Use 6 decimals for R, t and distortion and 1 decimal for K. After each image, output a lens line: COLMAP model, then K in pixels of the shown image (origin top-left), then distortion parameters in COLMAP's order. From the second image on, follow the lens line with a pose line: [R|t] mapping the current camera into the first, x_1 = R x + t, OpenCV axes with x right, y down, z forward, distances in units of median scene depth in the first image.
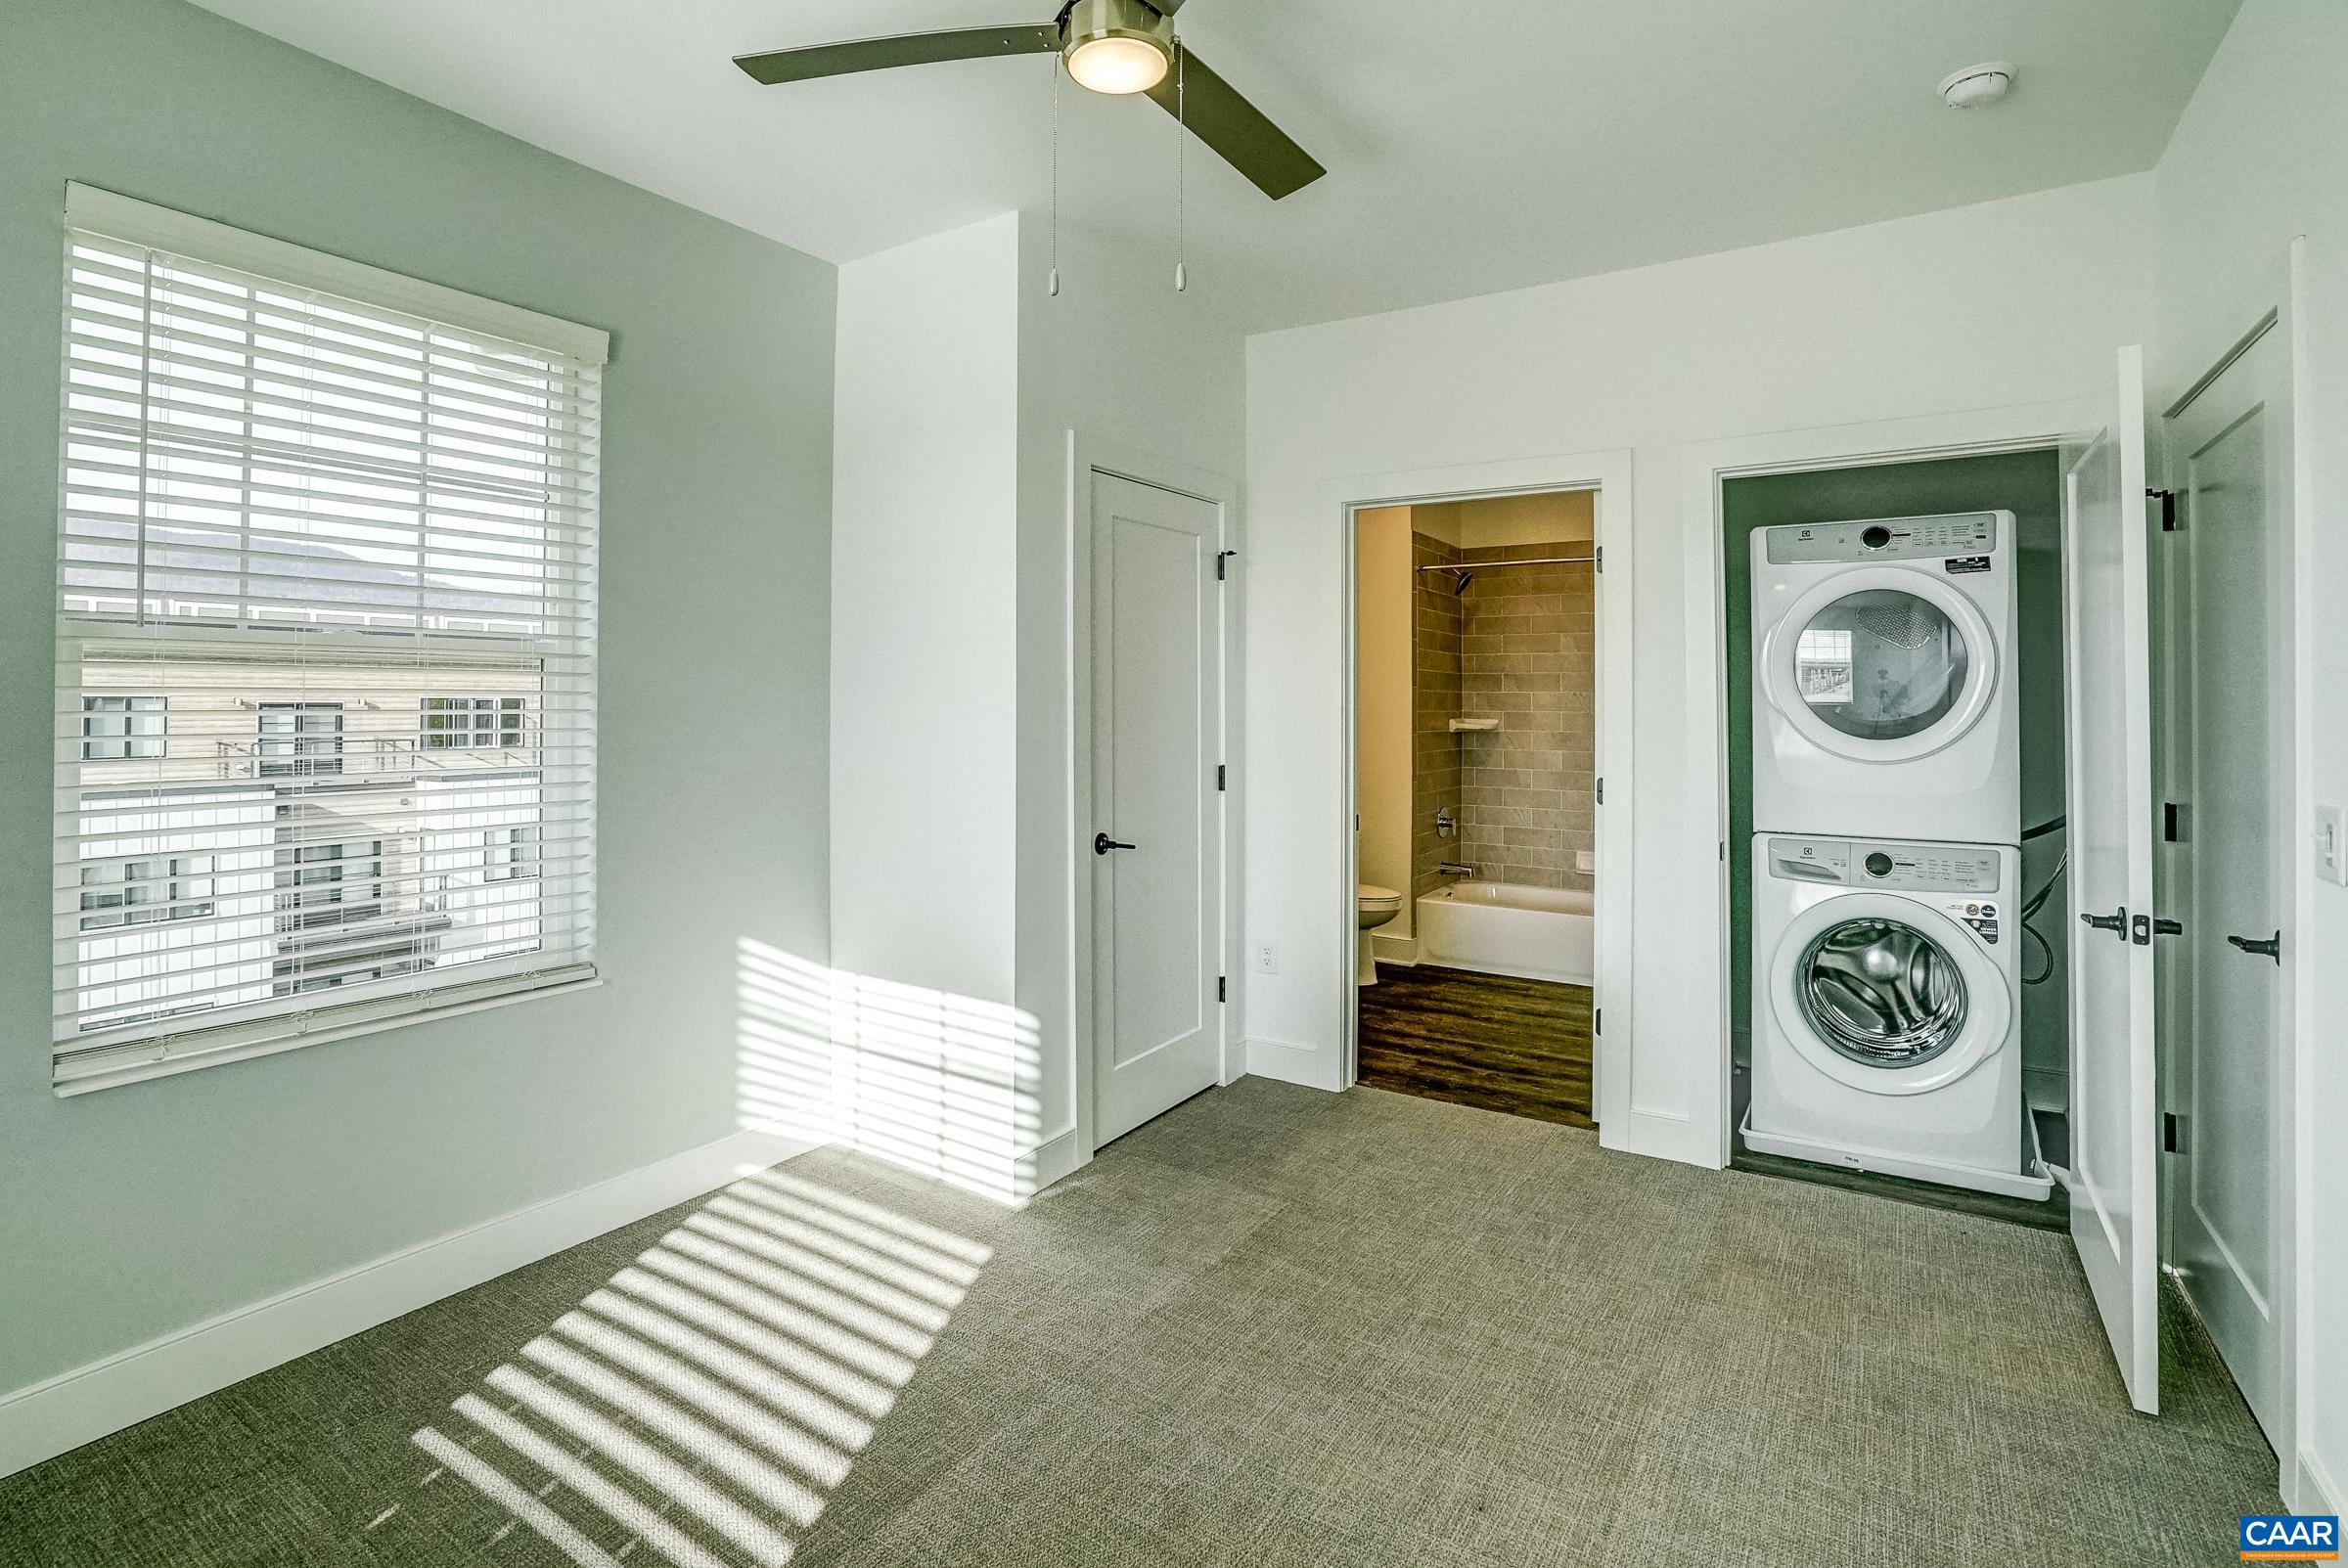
lens RADIAL K [[1126.9, 0, 1146.1], [0, 1126.9, 695.4], [0, 0, 1]] dist [-0.052469, 0.014957]
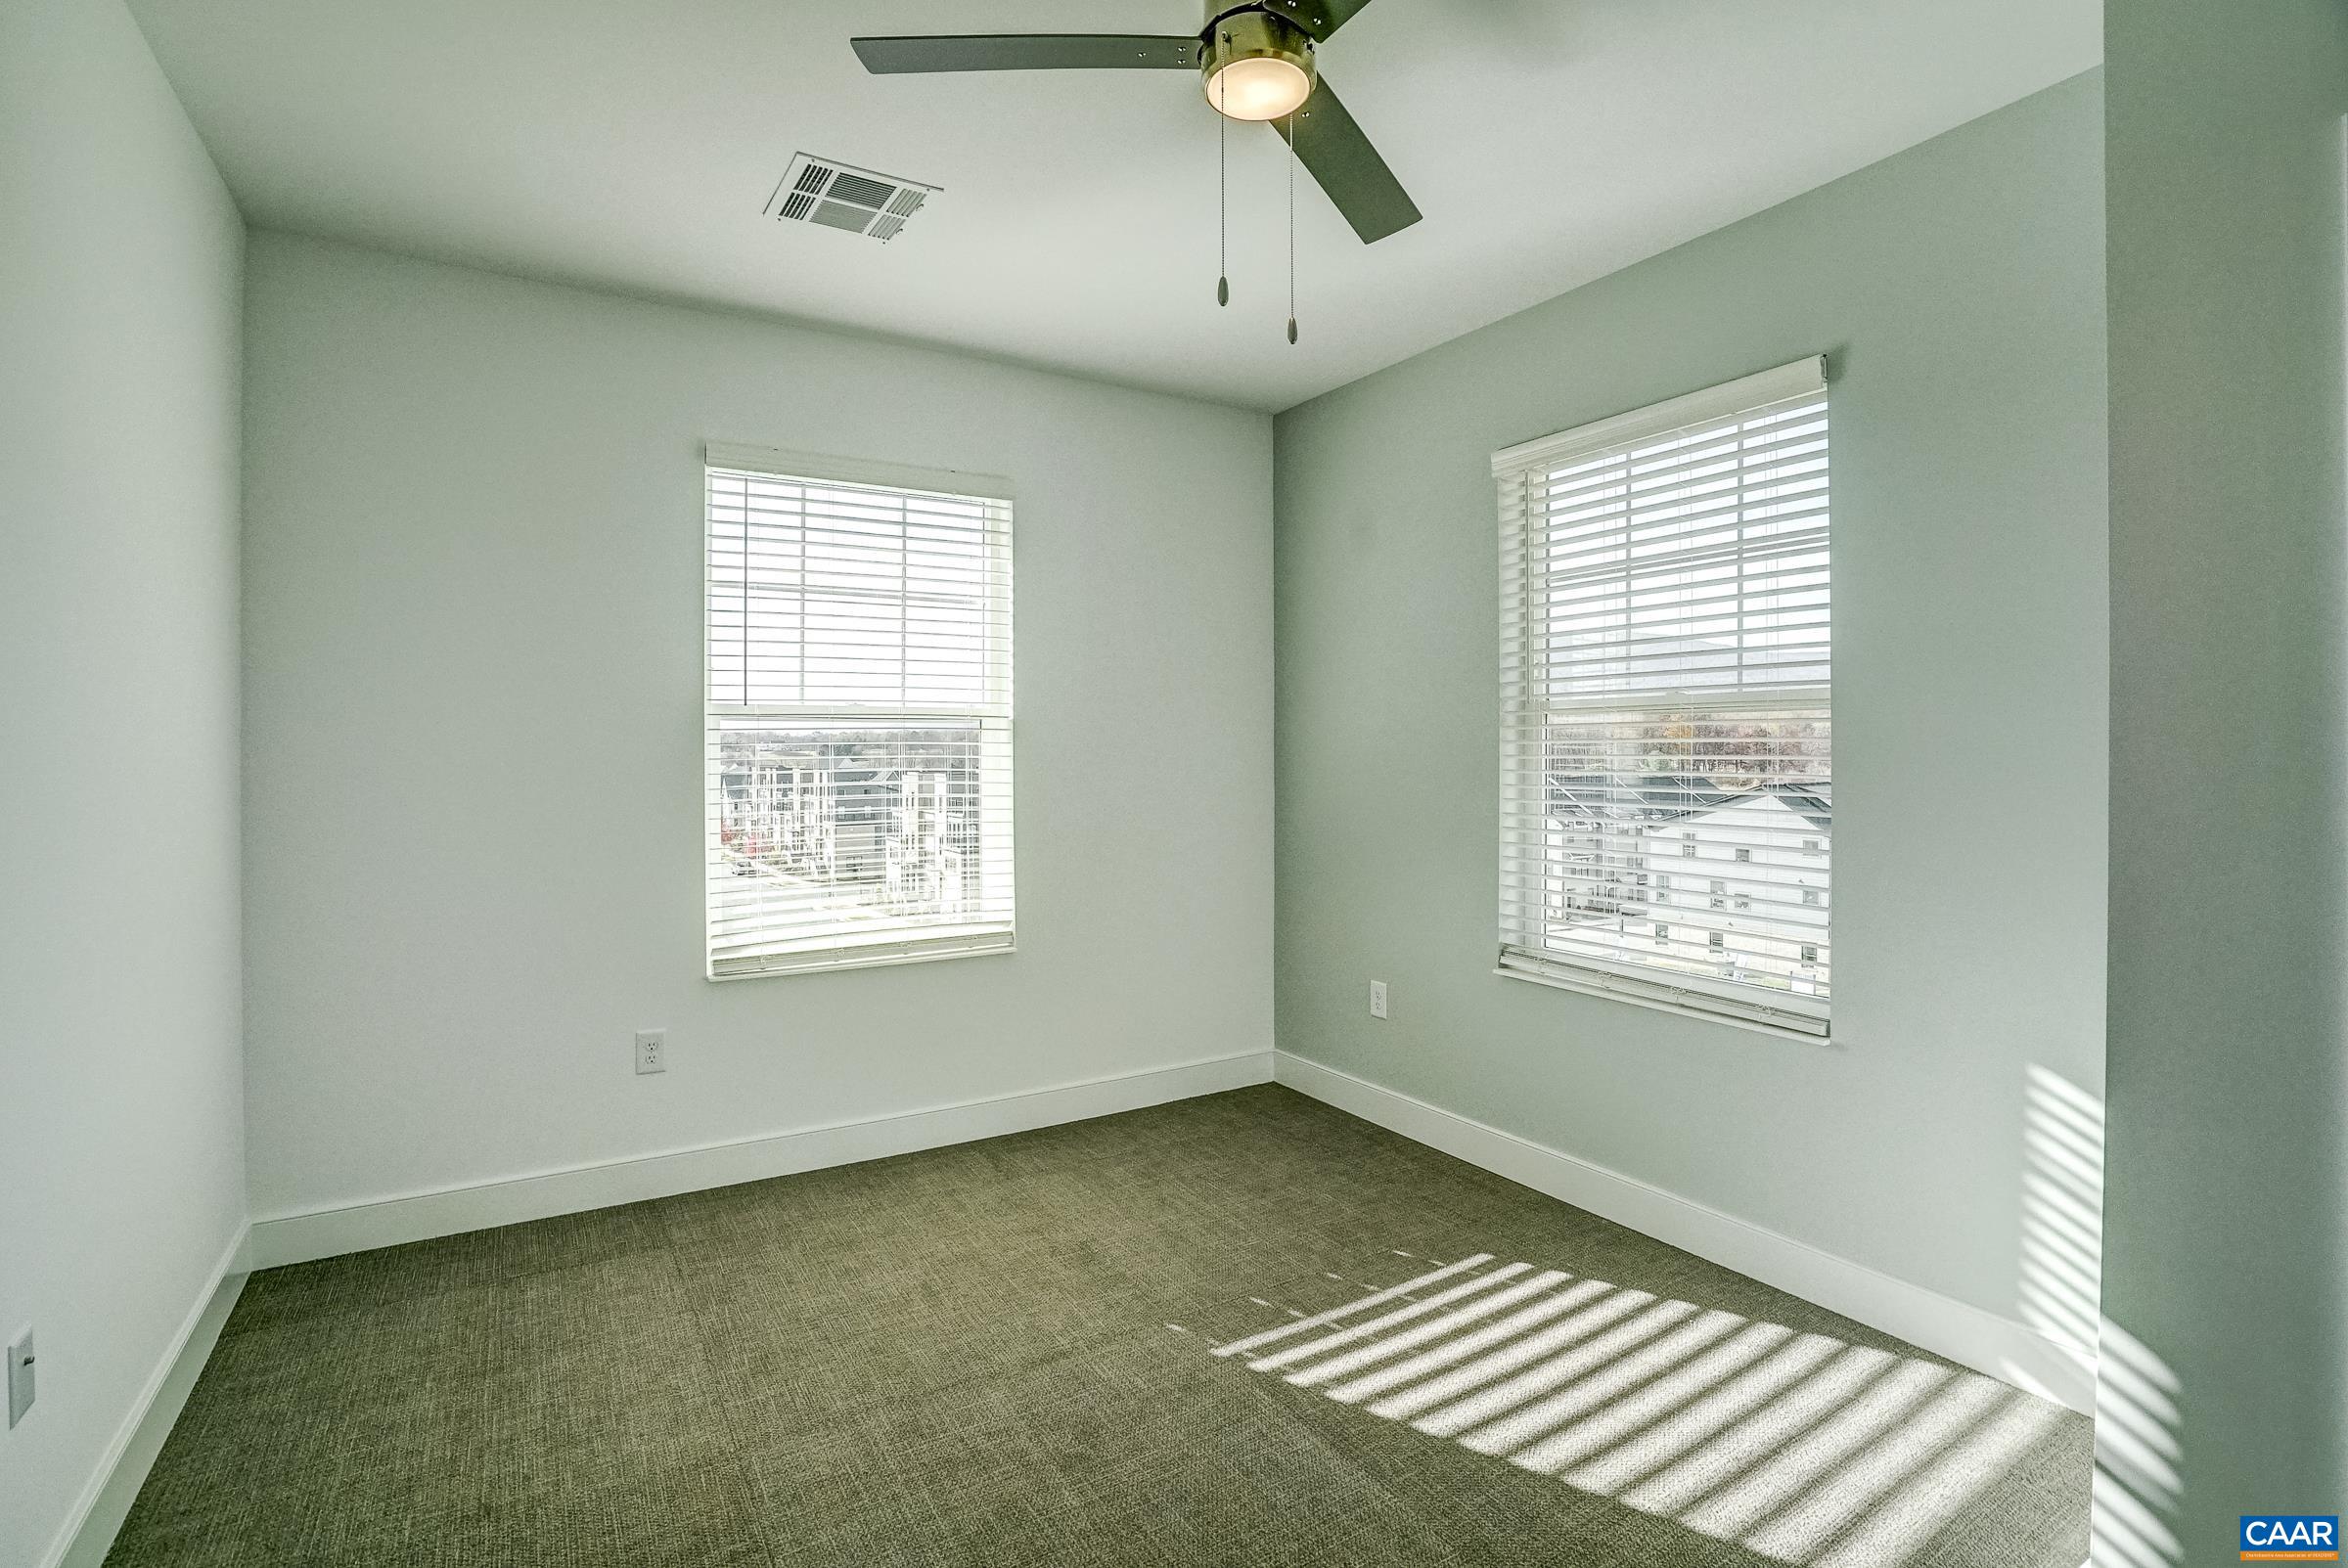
lens RADIAL K [[1107.3, 0, 1155.1], [0, 1107.3, 767.1], [0, 0, 1]] dist [-0.053906, 0.019559]
pose [[-0.435075, 0.009004, -0.900349, 0.260425], [0.005590, 0.999958, 0.007299, 0.005899], [0.900377, -0.001857, -0.435107, 0.392137]]
